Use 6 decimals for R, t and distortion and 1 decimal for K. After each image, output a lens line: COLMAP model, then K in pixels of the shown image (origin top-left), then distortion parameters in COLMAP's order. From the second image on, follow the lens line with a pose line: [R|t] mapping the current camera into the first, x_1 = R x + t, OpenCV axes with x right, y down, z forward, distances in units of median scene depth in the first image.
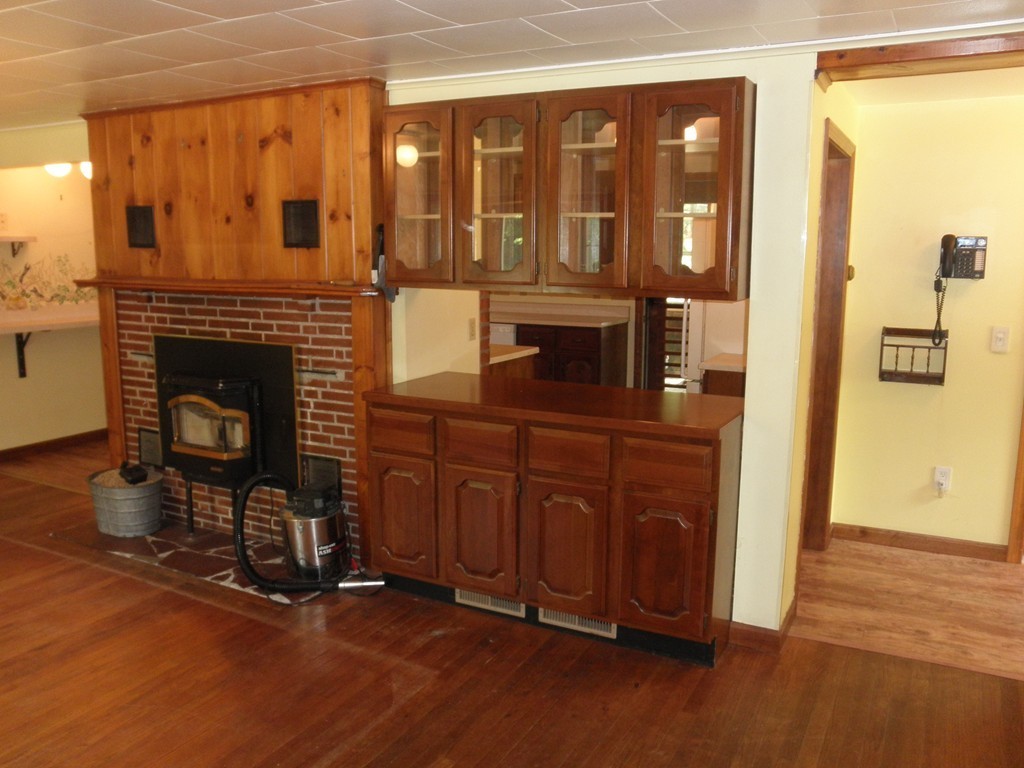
lens RADIAL K [[844.7, 0, 514.9], [0, 844.7, 390.2], [0, 0, 1]] dist [-0.131035, 0.121130]
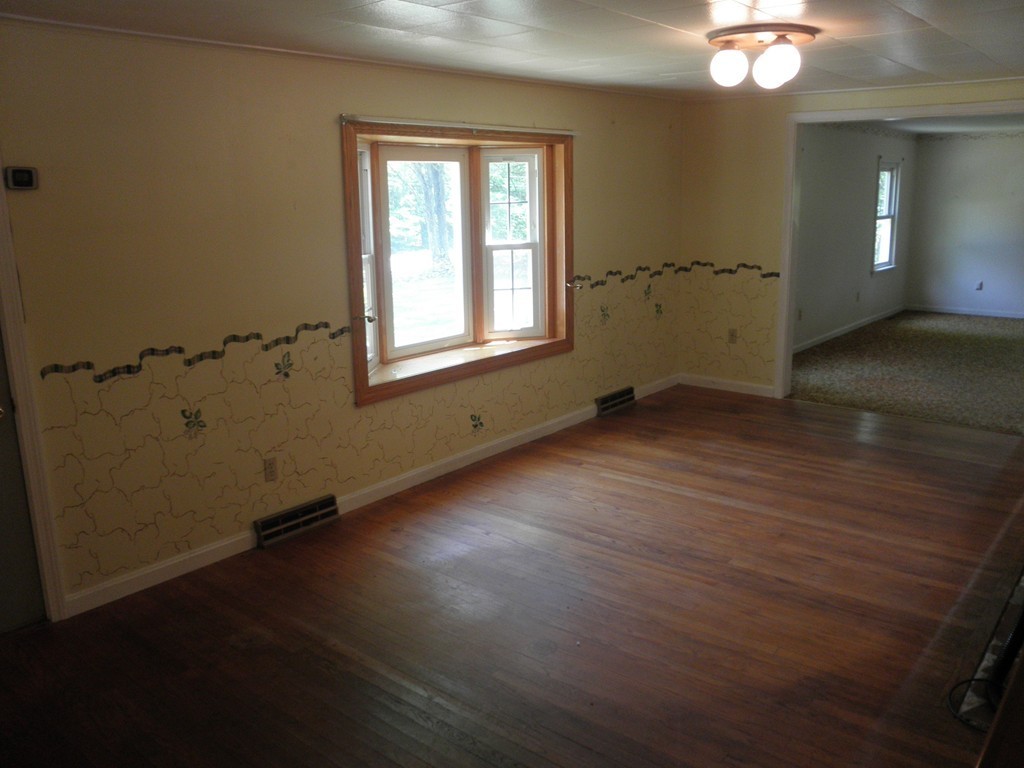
lens RADIAL K [[844.7, 0, 514.9], [0, 844.7, 390.2], [0, 0, 1]] dist [-0.131035, 0.121130]
pose [[-0.200384, 0.224819, -0.953574, 0.387944], [-0.150969, 0.954604, 0.256787, -0.123339], [0.968016, 0.195416, -0.157346, 0.639243]]
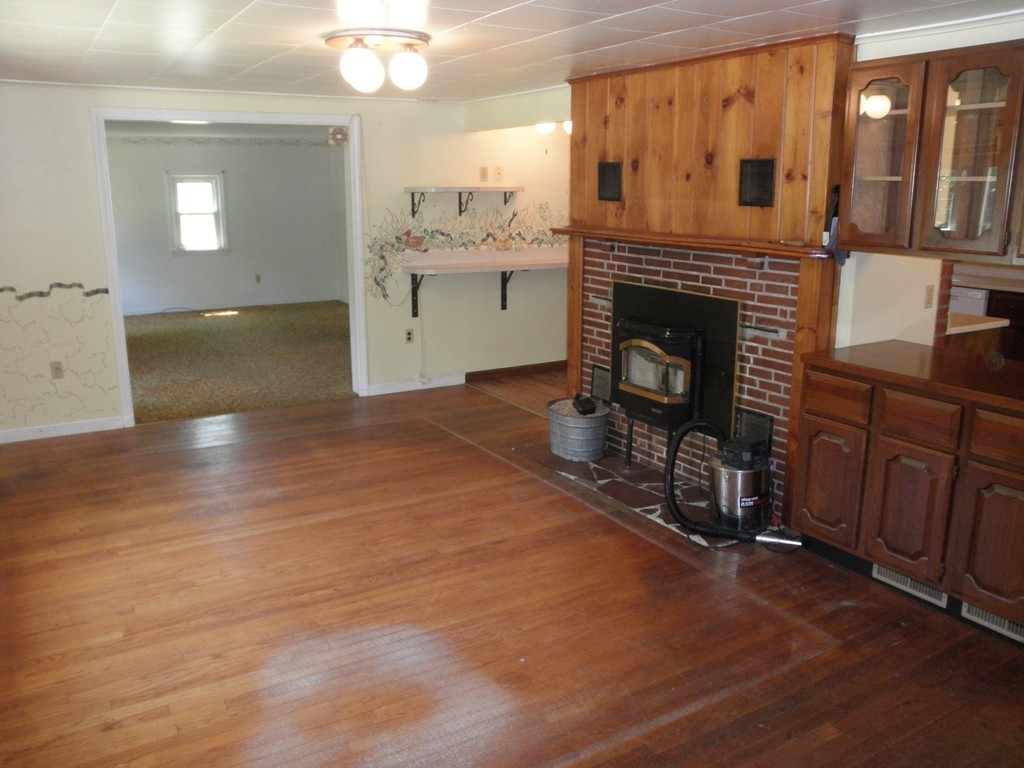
lens RADIAL K [[844.7, 0, 514.9], [0, 844.7, 390.2], [0, 0, 1]] dist [-0.131035, 0.121130]
pose [[0.859968, 0.115608, -0.497082, 0.022441], [-0.082639, 0.992695, 0.087906, -0.012633], [0.503613, -0.034518, 0.863239, -0.031408]]
